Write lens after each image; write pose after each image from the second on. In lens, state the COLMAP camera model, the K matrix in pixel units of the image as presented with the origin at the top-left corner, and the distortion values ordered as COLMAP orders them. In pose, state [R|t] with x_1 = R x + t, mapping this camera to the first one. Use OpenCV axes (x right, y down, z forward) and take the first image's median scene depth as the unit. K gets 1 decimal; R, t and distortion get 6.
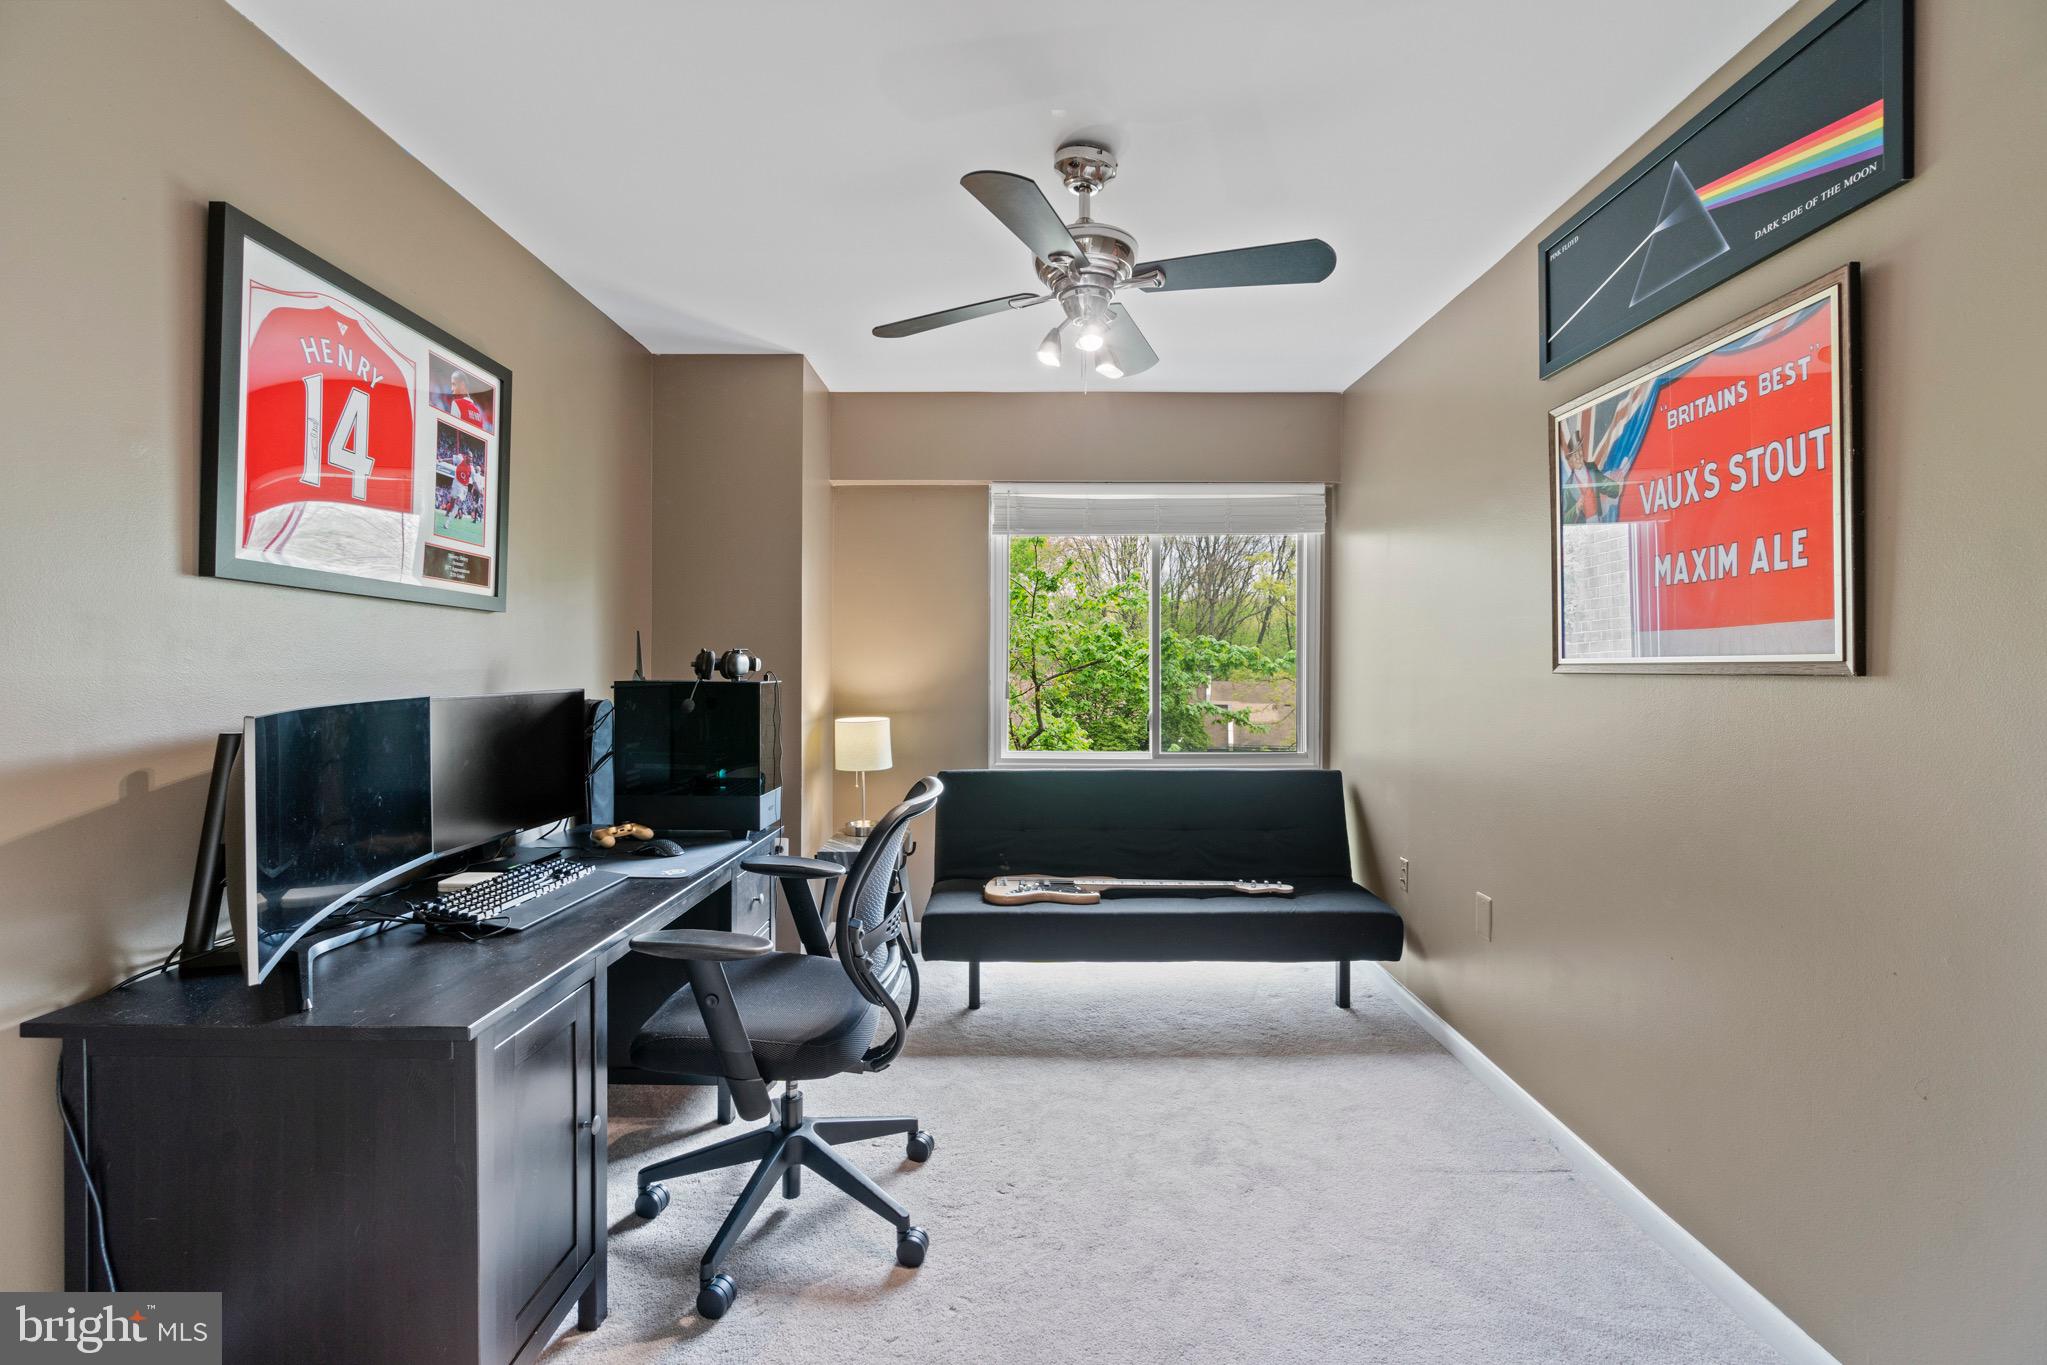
lens RADIAL K [[885.4, 0, 1027.2], [0, 885.4, 674.3], [0, 0, 1]] dist [-0.000781, 0.000427]
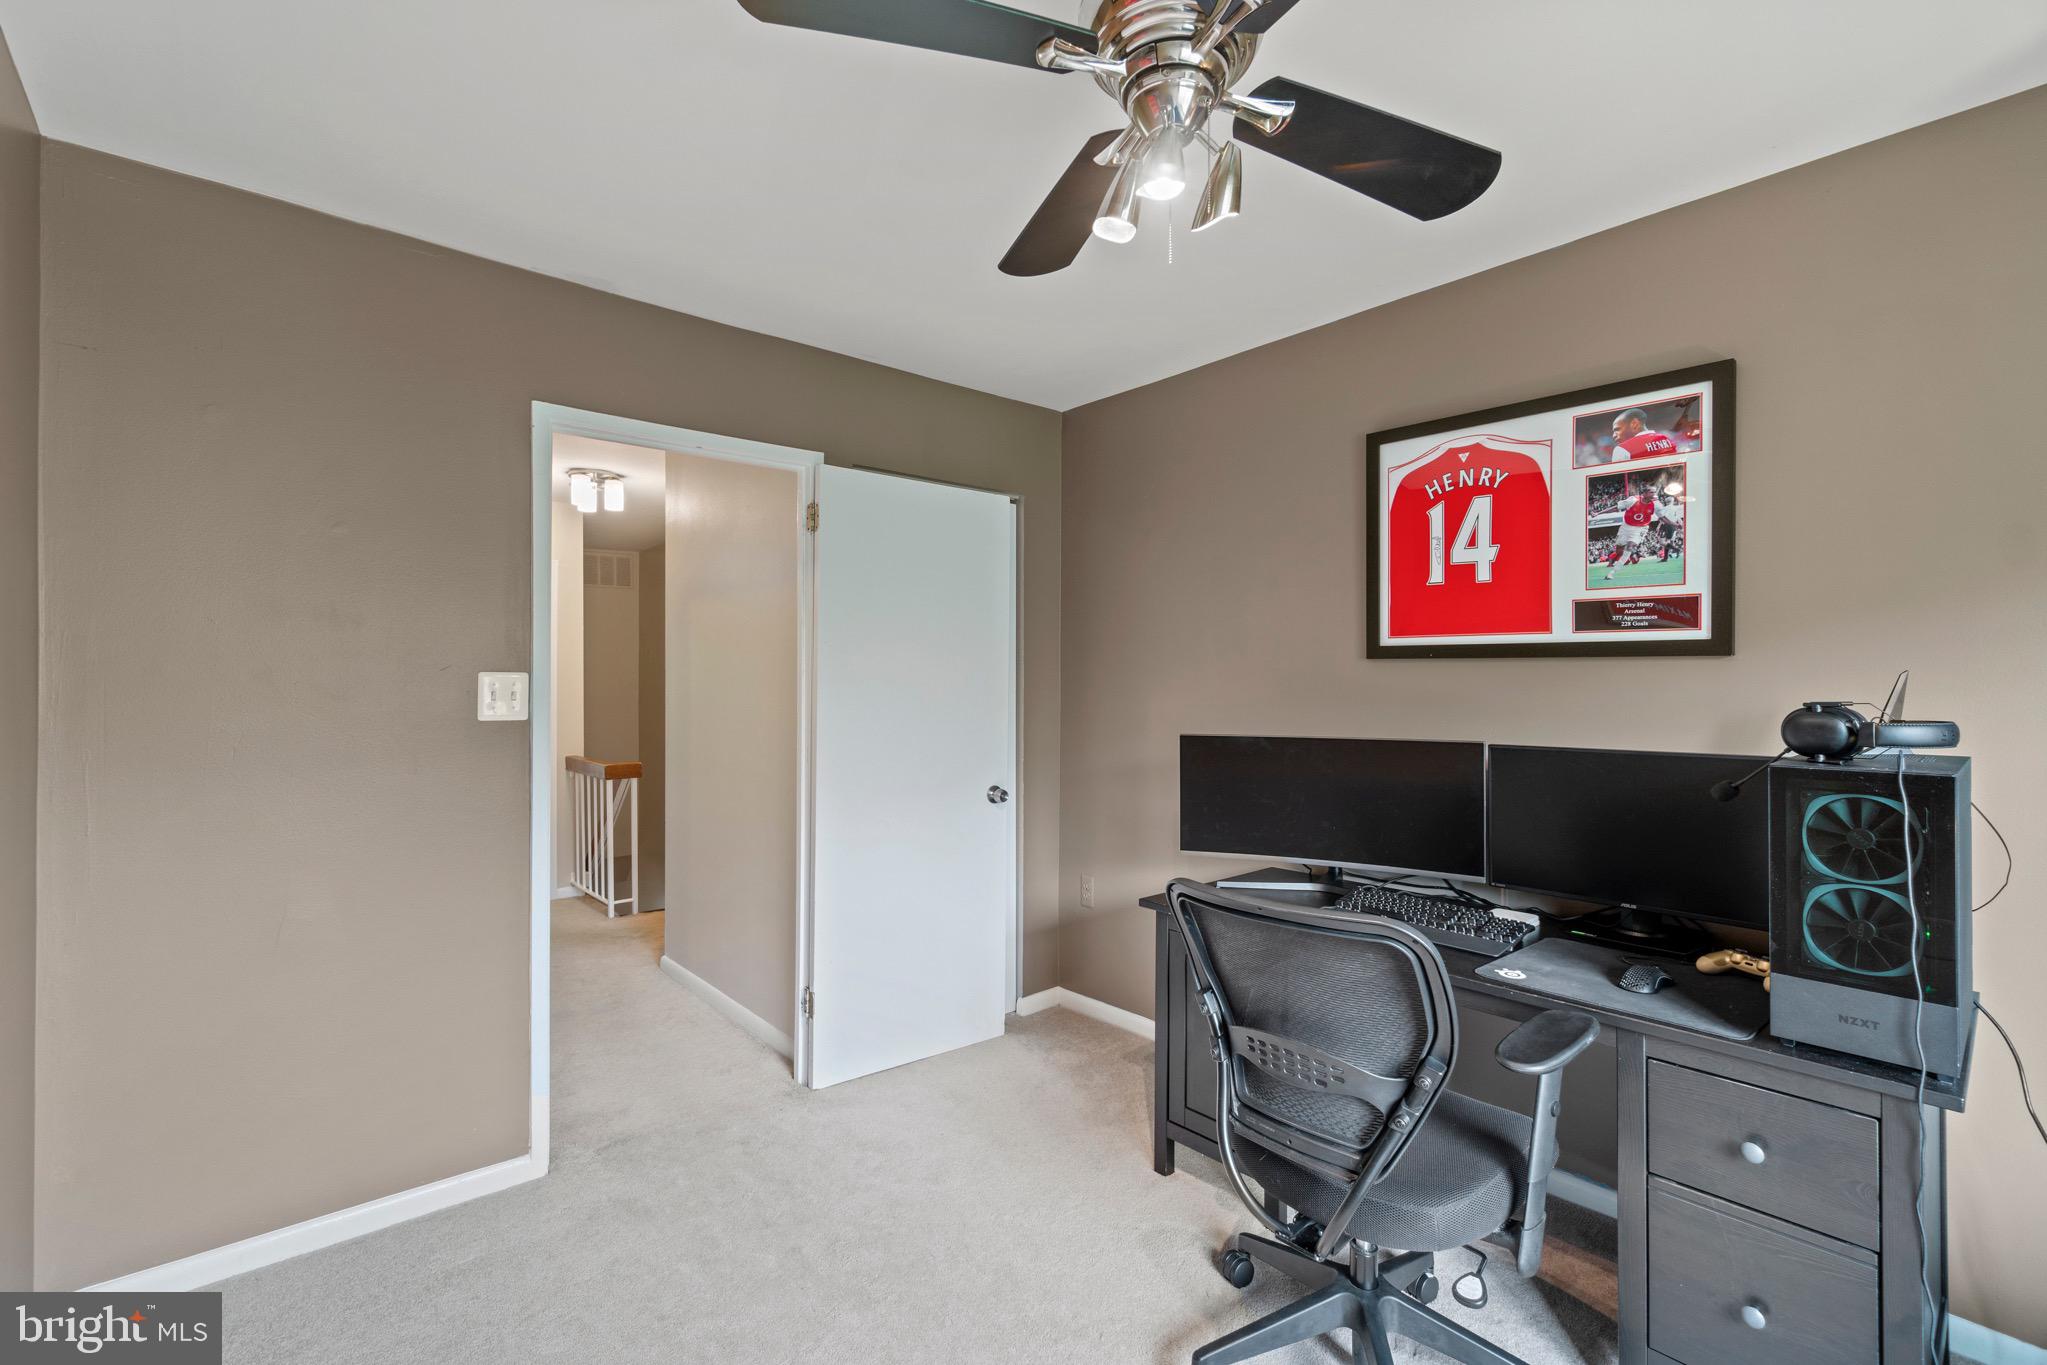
lens RADIAL K [[885.4, 0, 1024.0], [0, 885.4, 683.0], [0, 0, 1]] dist [-0.000781, 0.000427]
pose [[-0.752888, -0.008903, -0.658089, 0.484176], [-0.014496, 0.999890, 0.003058, -0.041950], [0.657990, 0.011843, -0.752934, 1.309307]]
